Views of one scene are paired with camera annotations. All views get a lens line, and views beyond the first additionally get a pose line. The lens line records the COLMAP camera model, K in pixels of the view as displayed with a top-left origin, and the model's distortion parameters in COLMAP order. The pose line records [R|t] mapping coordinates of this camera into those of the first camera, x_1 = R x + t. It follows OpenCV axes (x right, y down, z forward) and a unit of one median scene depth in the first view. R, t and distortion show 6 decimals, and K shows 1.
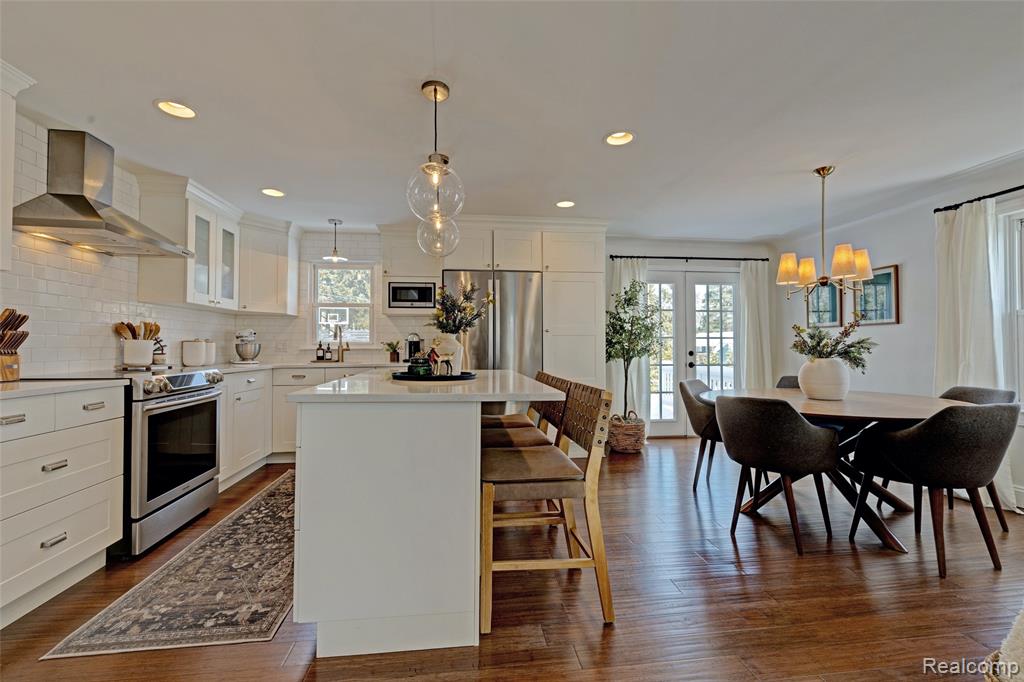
lens RADIAL K [[432.1, 0, 512.0], [0, 432.1, 341.0], [0, 0, 1]] dist [0.000179, -0.000219]
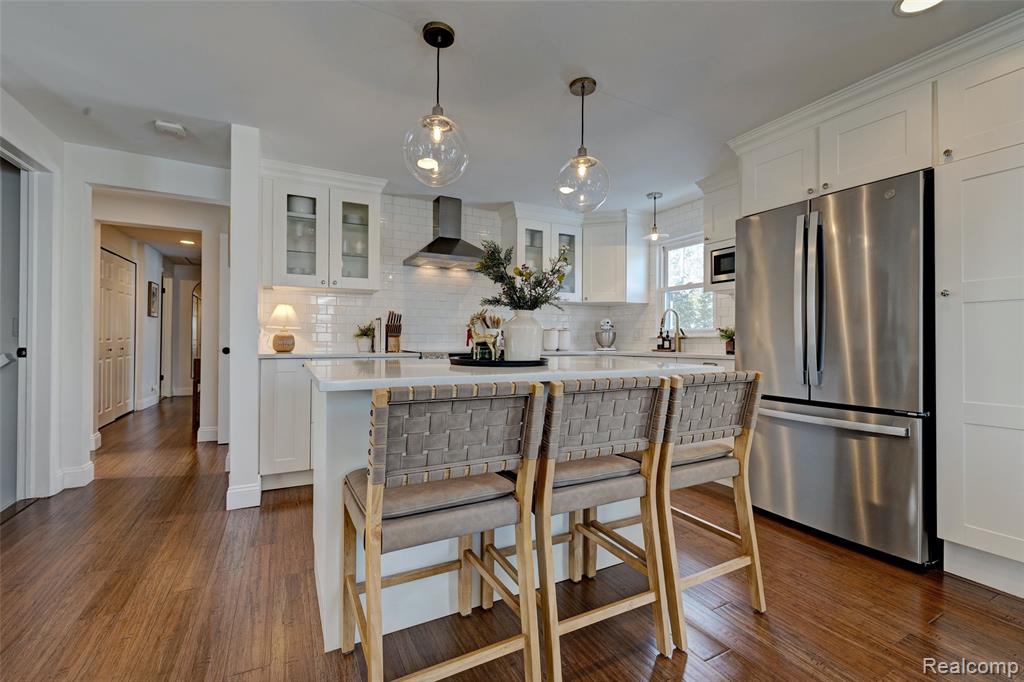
lens RADIAL K [[437.0, 0, 508.7], [0, 437.0, 340.0], [0, 0, 1]] dist [-0.000929, -0.000809]
pose [[0.346548, 0.001986, -0.938030, 0.352804], [0.006584, 0.999968, 0.004549, 0.020381], [0.938009, -0.007752, 0.346524, 0.406502]]
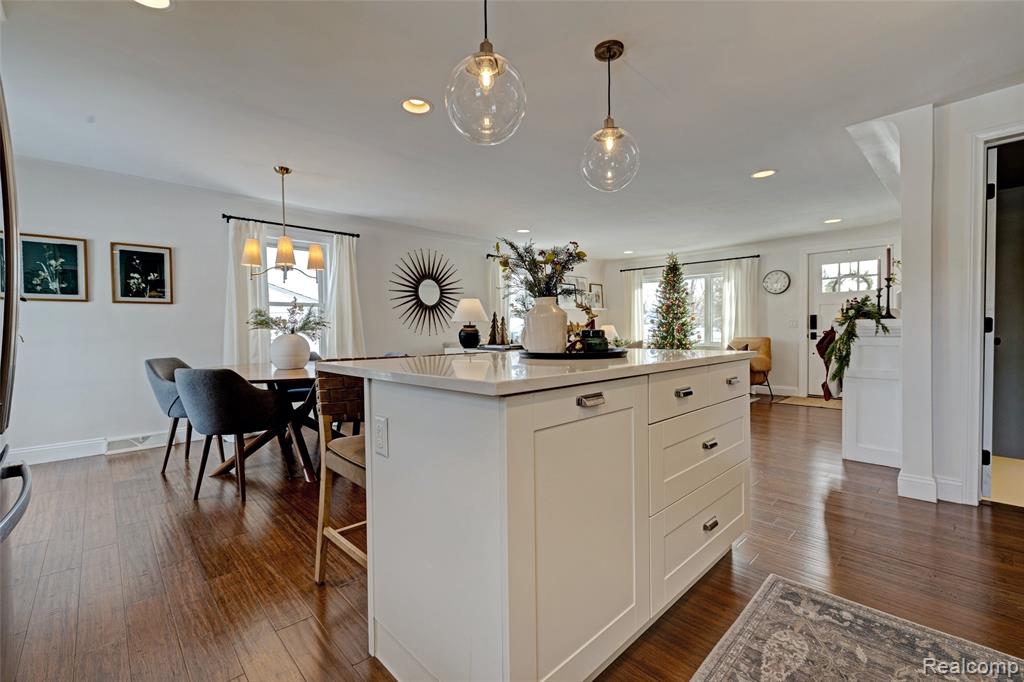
lens RADIAL K [[437.0, 0, 508.7], [0, 437.0, 340.0], [0, 0, 1]] dist [-0.000929, -0.000809]
pose [[-0.594952, -0.015534, 0.803611, -0.416103], [-0.003248, 0.999852, 0.016923, 0.024610], [-0.803755, 0.007458, -0.594914, 0.876163]]
